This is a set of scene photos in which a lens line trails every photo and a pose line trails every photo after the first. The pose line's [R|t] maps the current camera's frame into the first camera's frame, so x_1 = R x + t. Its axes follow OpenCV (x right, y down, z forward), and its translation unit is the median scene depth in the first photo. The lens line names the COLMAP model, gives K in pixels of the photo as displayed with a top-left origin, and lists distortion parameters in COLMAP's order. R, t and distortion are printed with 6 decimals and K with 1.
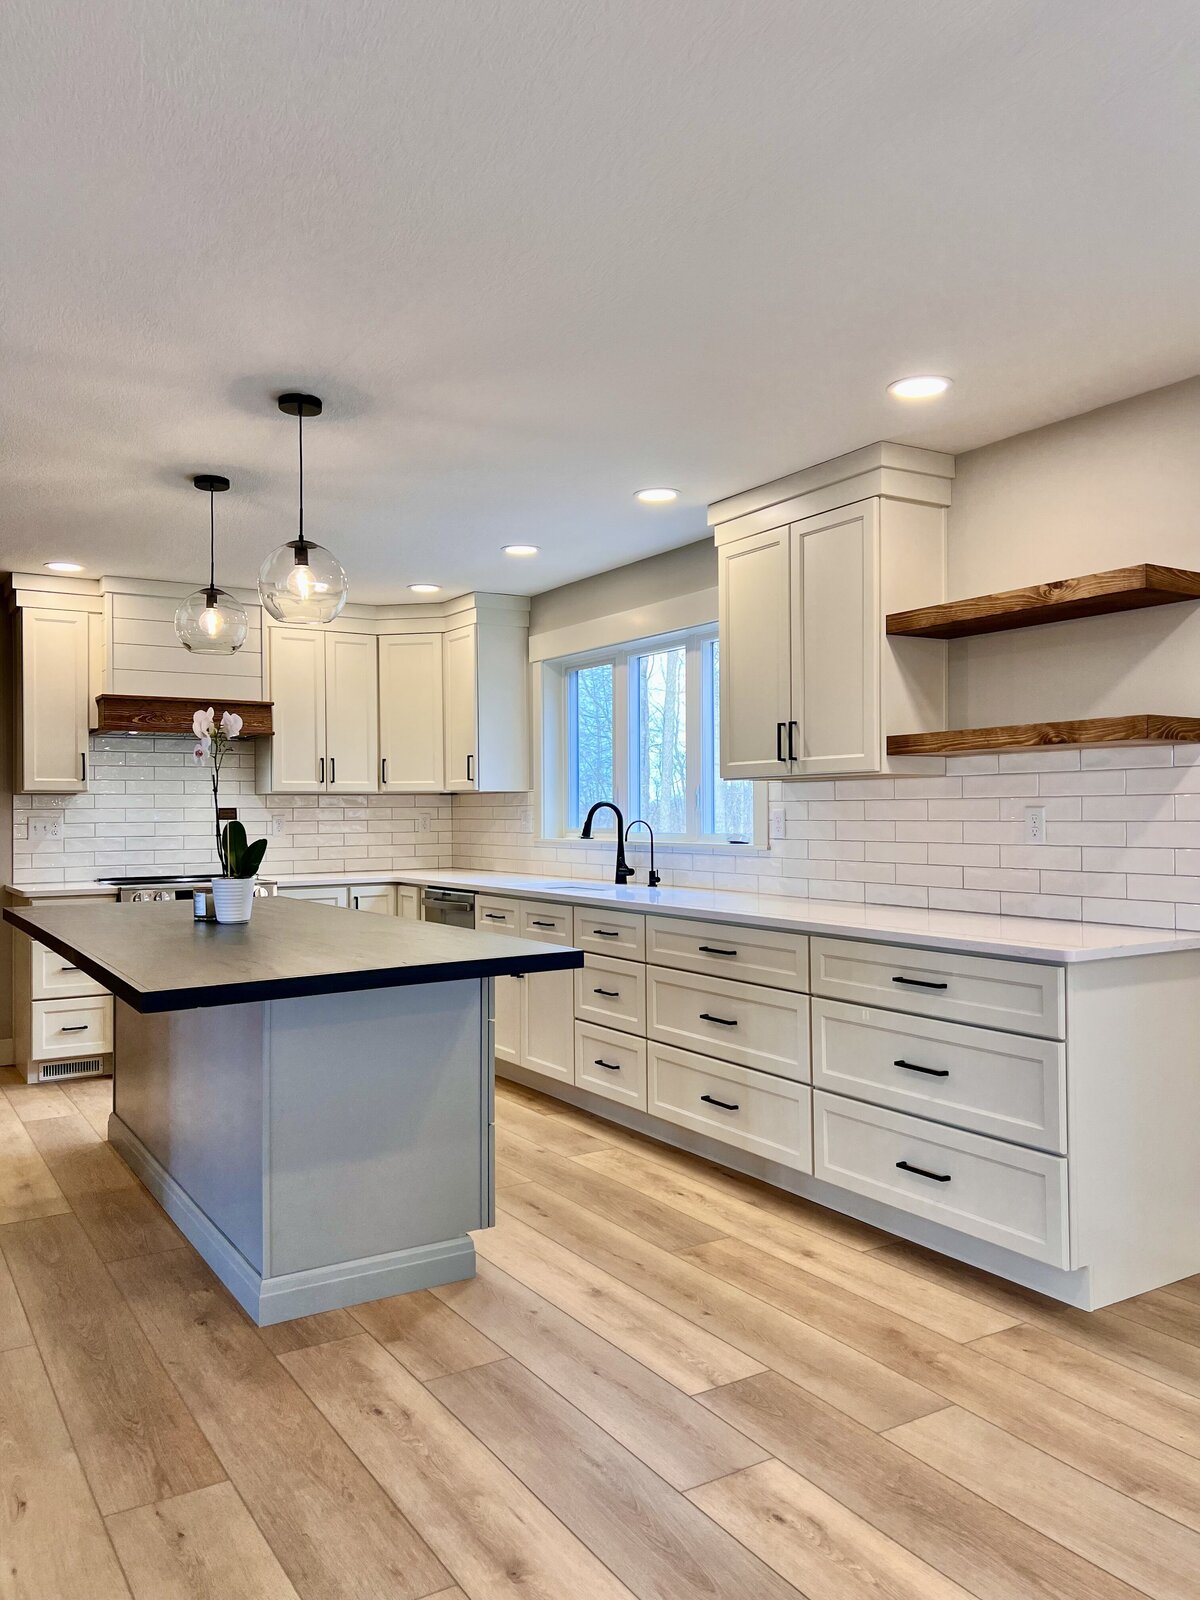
lens RADIAL K [[1201.1, 0, 600.0], [0, 1201.1, 800.0], [0, 0, 1]] dist [-0.002630, -0.003390]
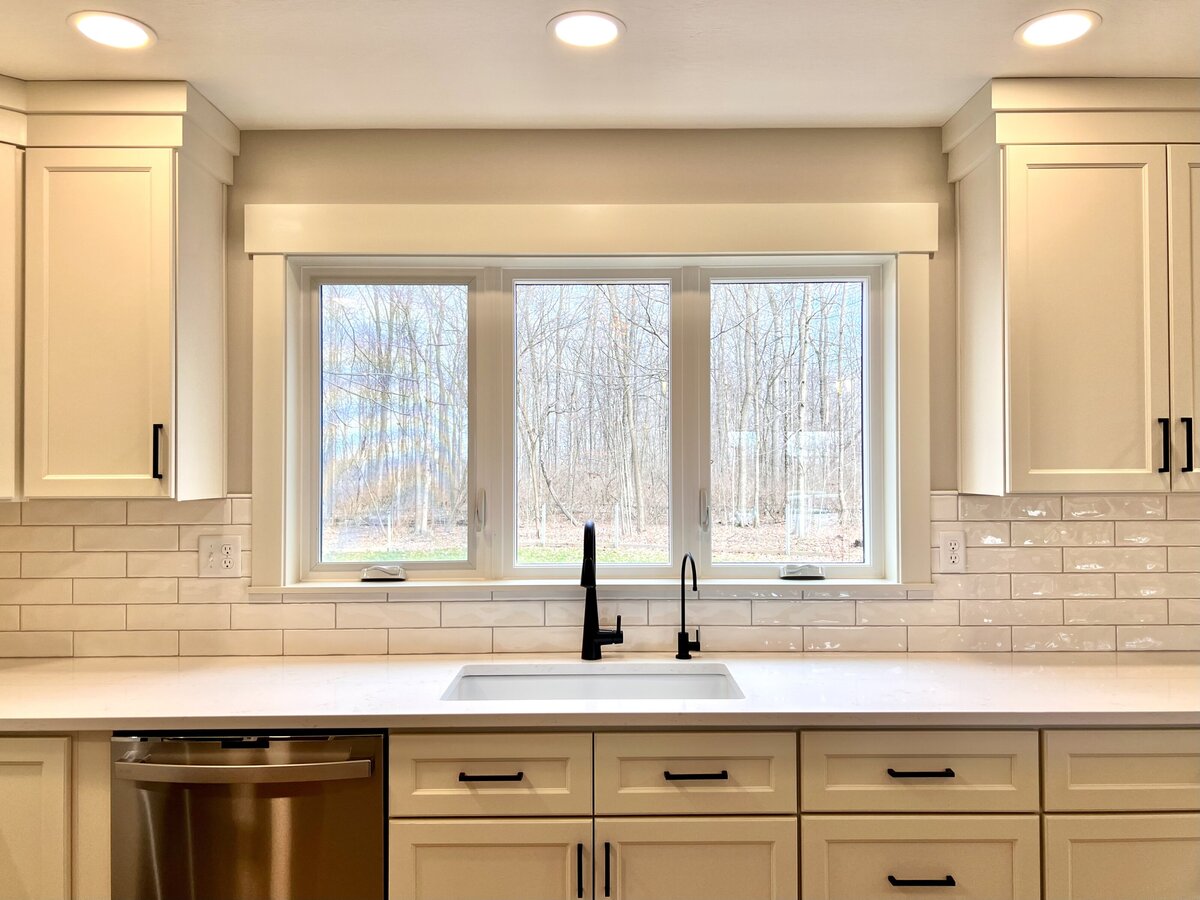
lens RADIAL K [[900.8, 0, 600.0], [0, 900.8, 450.0], [0, 0, 1]] dist [-0.002630, -0.003390]
pose [[0.511229, 0.021517, 0.859175, -0.342480], [-0.009011, 0.999766, -0.019676, -0.023541], [-0.859397, 0.002317, 0.511303, 0.718322]]
